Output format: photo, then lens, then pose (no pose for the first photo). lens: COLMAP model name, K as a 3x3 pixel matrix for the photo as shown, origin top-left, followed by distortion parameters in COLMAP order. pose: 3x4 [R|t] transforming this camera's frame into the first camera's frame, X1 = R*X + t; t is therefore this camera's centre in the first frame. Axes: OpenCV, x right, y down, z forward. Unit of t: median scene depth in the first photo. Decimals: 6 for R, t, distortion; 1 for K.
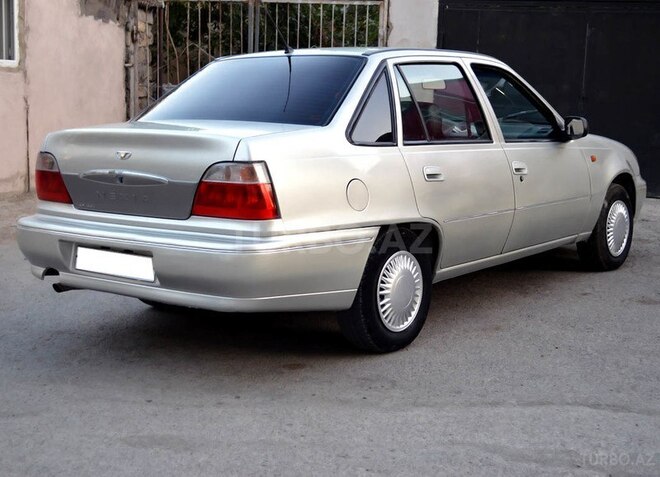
lens RADIAL K [[1004.0, 0, 328.9], [0, 1004.0, 238.6], [0, 0, 1]] dist [0.002480, 0.000000]
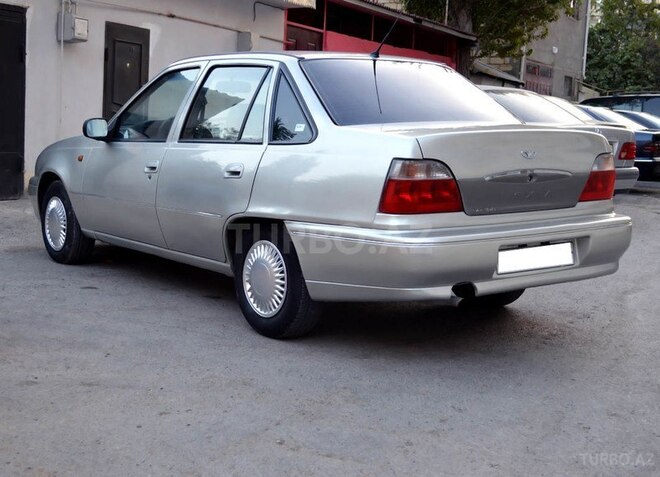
lens RADIAL K [[1004.0, 0, 330.0], [0, 1004.0, 240.1], [0, 0, 1]] dist [0.002480, 0.000000]
pose [[0.242641, -0.121850, 0.962433, -1.229154], [0.120360, 0.988197, 0.094767, -0.114812], [-0.962621, 0.092844, 0.254443, 0.906166]]
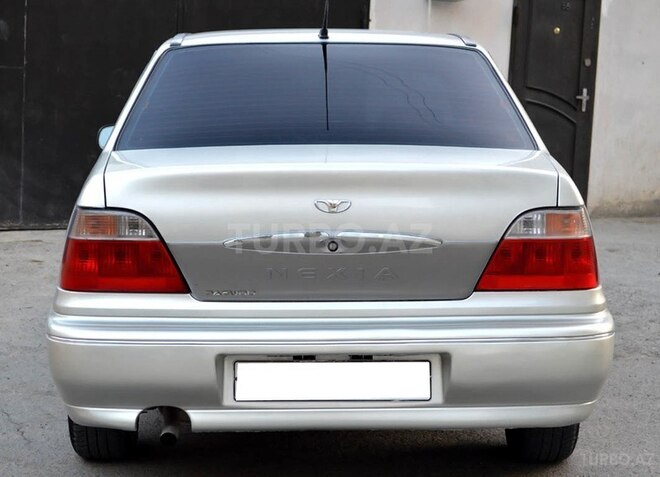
lens RADIAL K [[1540.7, 0, 329.9], [0, 1540.7, 238.7], [0, 0, 1]] dist [-0.096827, 0.000000]
pose [[0.754186, -0.067901, 0.653141, -0.803211], [0.085671, 0.996313, 0.004652, -0.065113], [-0.651049, 0.052447, 0.757222, 0.265248]]
